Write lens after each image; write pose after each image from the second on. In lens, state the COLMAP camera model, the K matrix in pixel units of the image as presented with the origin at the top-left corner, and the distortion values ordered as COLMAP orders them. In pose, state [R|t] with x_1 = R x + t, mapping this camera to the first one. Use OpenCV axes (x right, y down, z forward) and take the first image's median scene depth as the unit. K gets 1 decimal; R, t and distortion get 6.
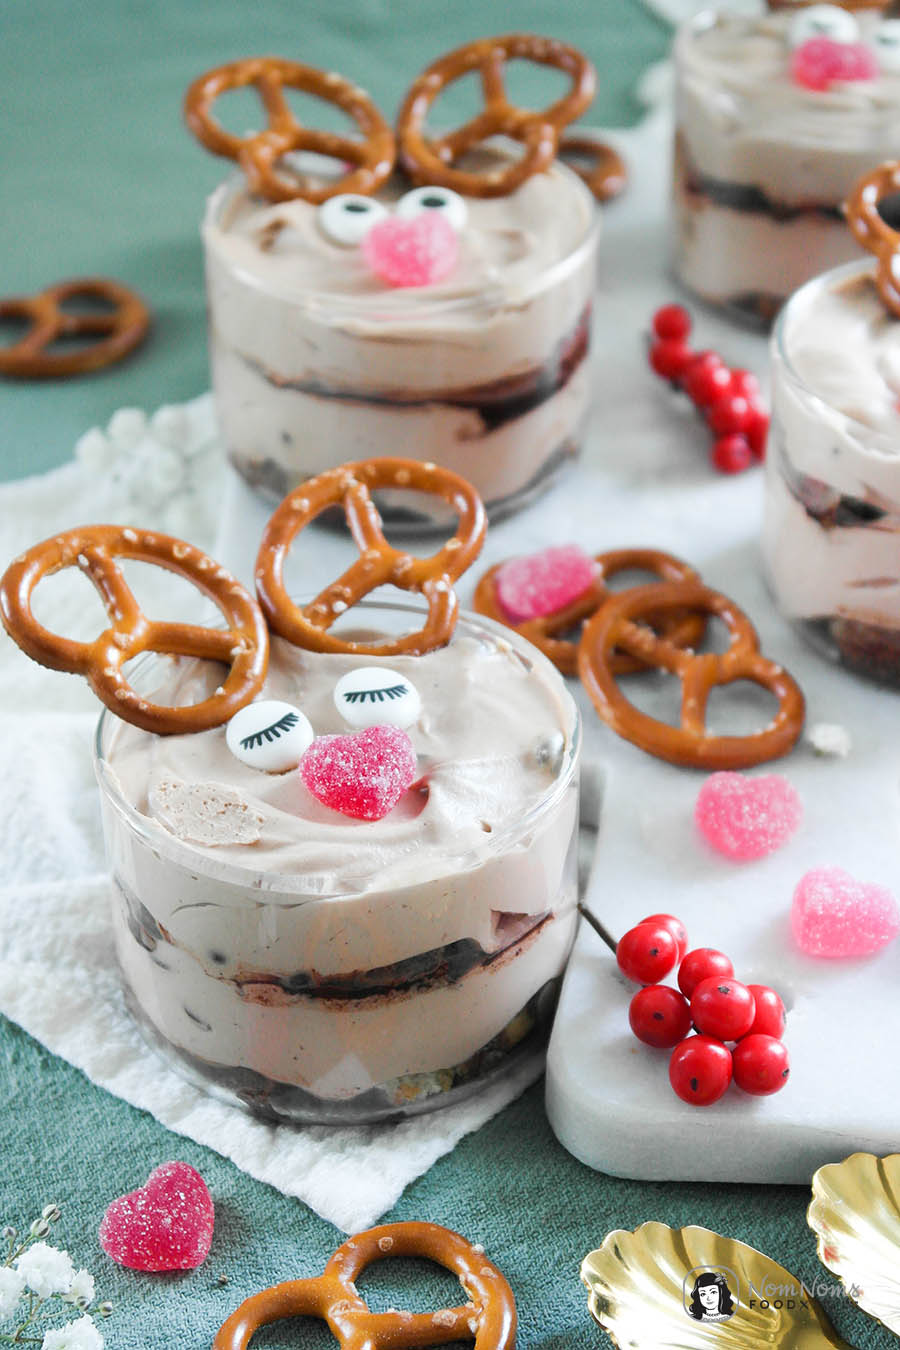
lens RADIAL K [[2846.7, 0, 458.7], [0, 2846.7, 661.5], [0, 0, 1]] dist [0.147388, 0.000000]
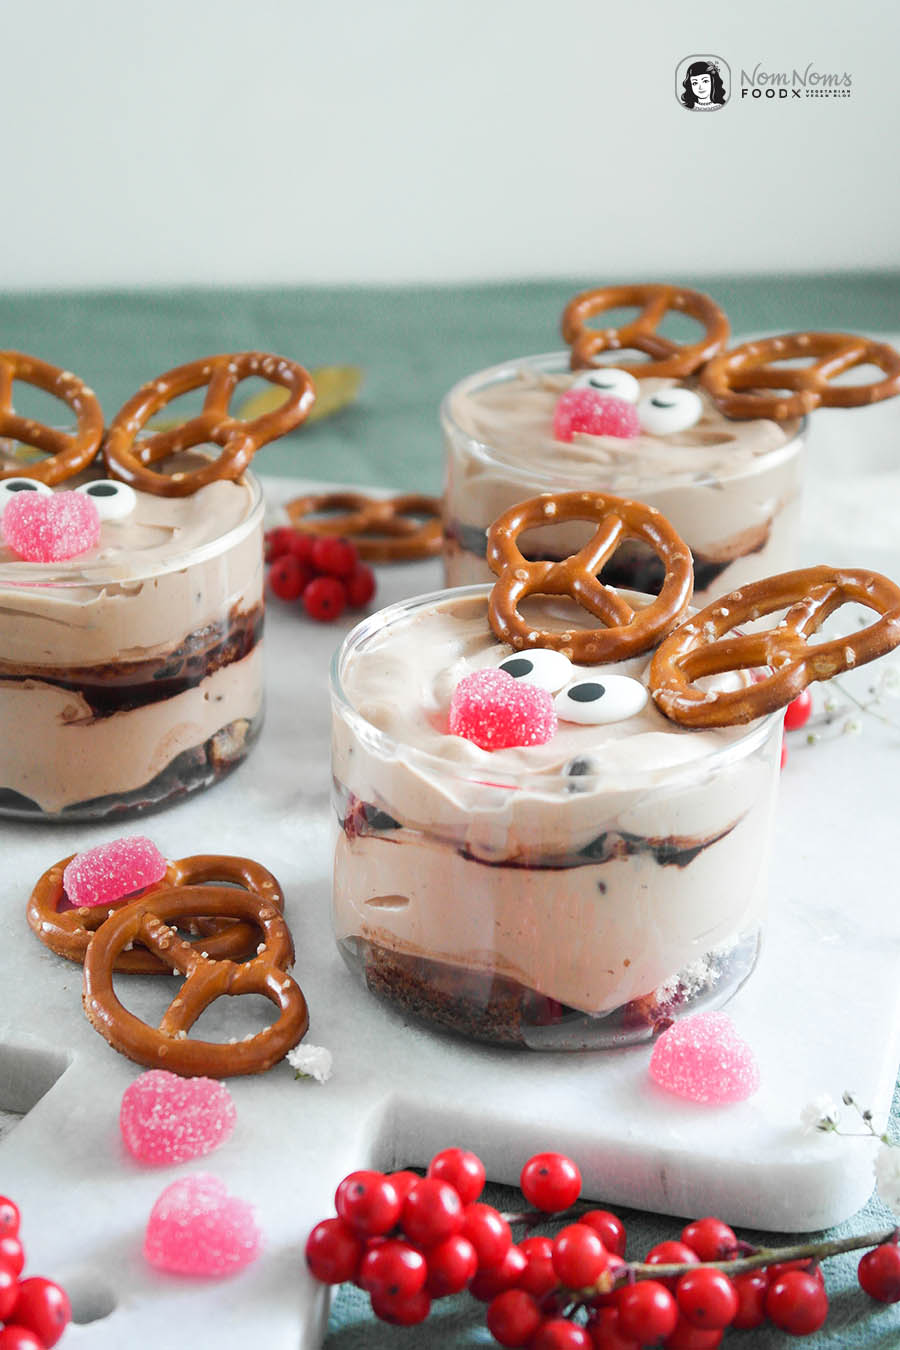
lens RADIAL K [[2846.7, 0, 442.1], [0, 2846.7, 675.3], [0, 0, 1]] dist [0.147388, 0.000000]
pose [[0.969995, 0.105202, -0.219186, 0.377256], [-0.144365, 0.974621, -0.171094, 0.060380], [0.195624, 0.197603, 0.960565, 0.104992]]
